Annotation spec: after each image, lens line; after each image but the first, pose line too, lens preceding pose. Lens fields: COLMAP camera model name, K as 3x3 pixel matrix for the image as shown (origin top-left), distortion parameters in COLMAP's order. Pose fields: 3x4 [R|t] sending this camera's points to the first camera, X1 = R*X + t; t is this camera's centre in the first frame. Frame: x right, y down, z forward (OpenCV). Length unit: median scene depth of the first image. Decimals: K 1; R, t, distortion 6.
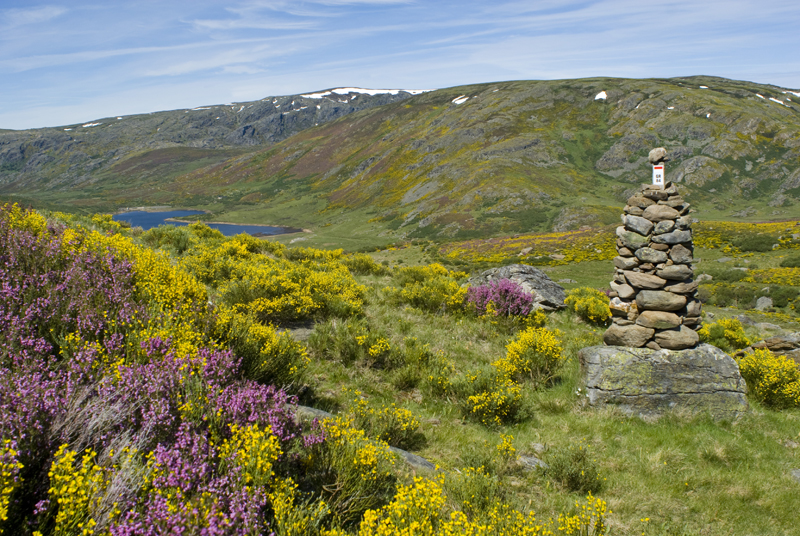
lens RADIAL K [[823.7, 0, 397.3], [0, 823.7, 267.0], [0, 0, 1]] dist [-0.074230, 0.000000]
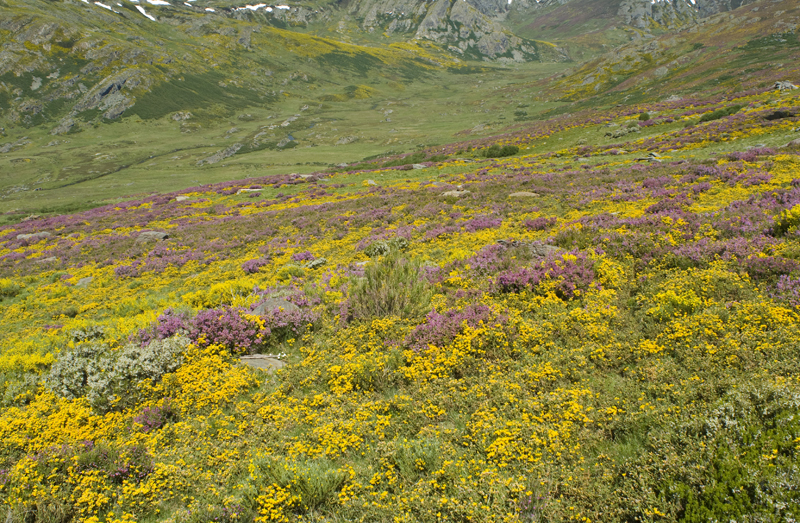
lens RADIAL K [[824.6, 0, 398.5], [0, 824.6, 243.8], [0, 0, 1]] dist [-0.066744, 0.000000]
pose [[0.784643, -0.133536, 0.605395, 0.405776], [0.088699, 0.990661, 0.103554, -0.038119], [-0.613570, -0.027555, 0.789160, 0.287860]]
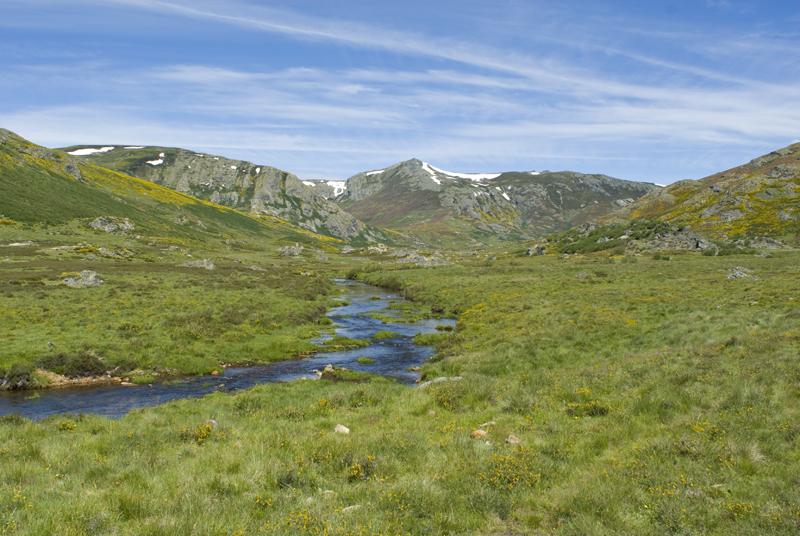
lens RADIAL K [[823.7, 0, 397.0], [0, 823.7, 264.6], [0, 0, 1]] dist [-0.074230, 0.000000]
pose [[0.508304, 0.028797, 0.860696, 0.647552], [0.121680, 0.987012, -0.104885, -0.035878], [-0.852538, 0.158043, 0.498199, 1.314302]]
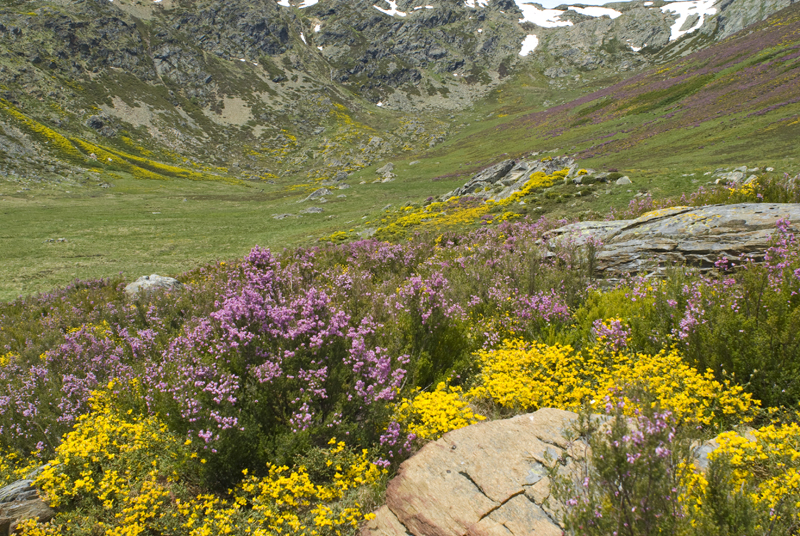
lens RADIAL K [[823.7, 0, 399.9], [0, 823.7, 268.0], [0, 0, 1]] dist [-0.074230, 0.000000]
pose [[0.890871, 0.003912, 0.454240, 3.645363], [0.026448, 0.997820, -0.060465, -0.542497], [-0.453487, 0.065880, 0.888825, 3.023448]]
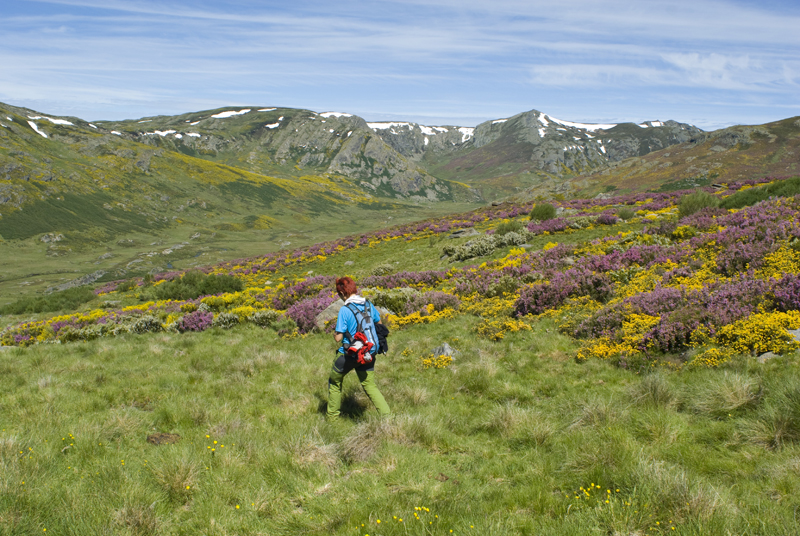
lens RADIAL K [[823.7, 0, 401.2], [0, 823.7, 260.8], [0, 0, 1]] dist [-0.074230, 0.000000]
pose [[0.719022, -0.015217, 0.694821, 0.523504], [0.053725, 0.997986, -0.033739, -0.036008], [-0.692908, 0.061588, 0.718391, 0.369668]]
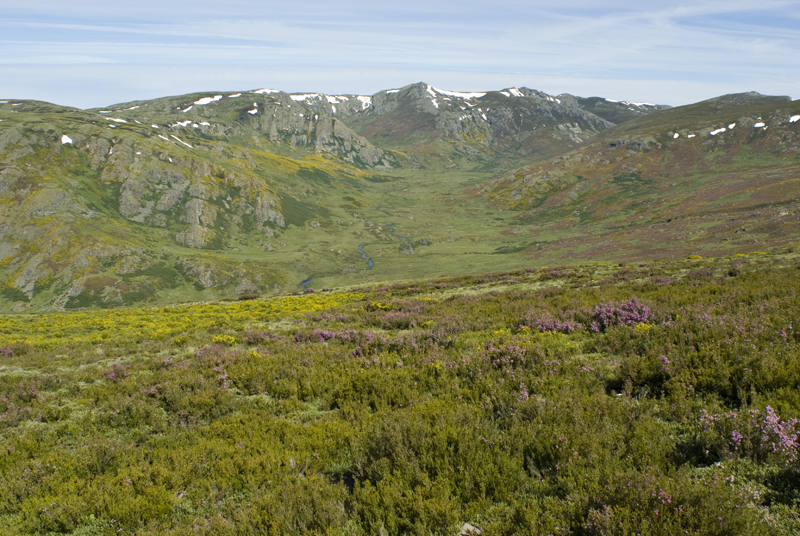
lens RADIAL K [[823.7, 0, 398.7], [0, 823.7, 266.1], [0, 0, 1]] dist [-0.074230, 0.000000]
pose [[0.532161, -0.117279, 0.838481, -0.943698], [0.104646, 0.991877, 0.072319, -0.182745], [-0.840151, 0.049259, 0.540111, 0.209292]]
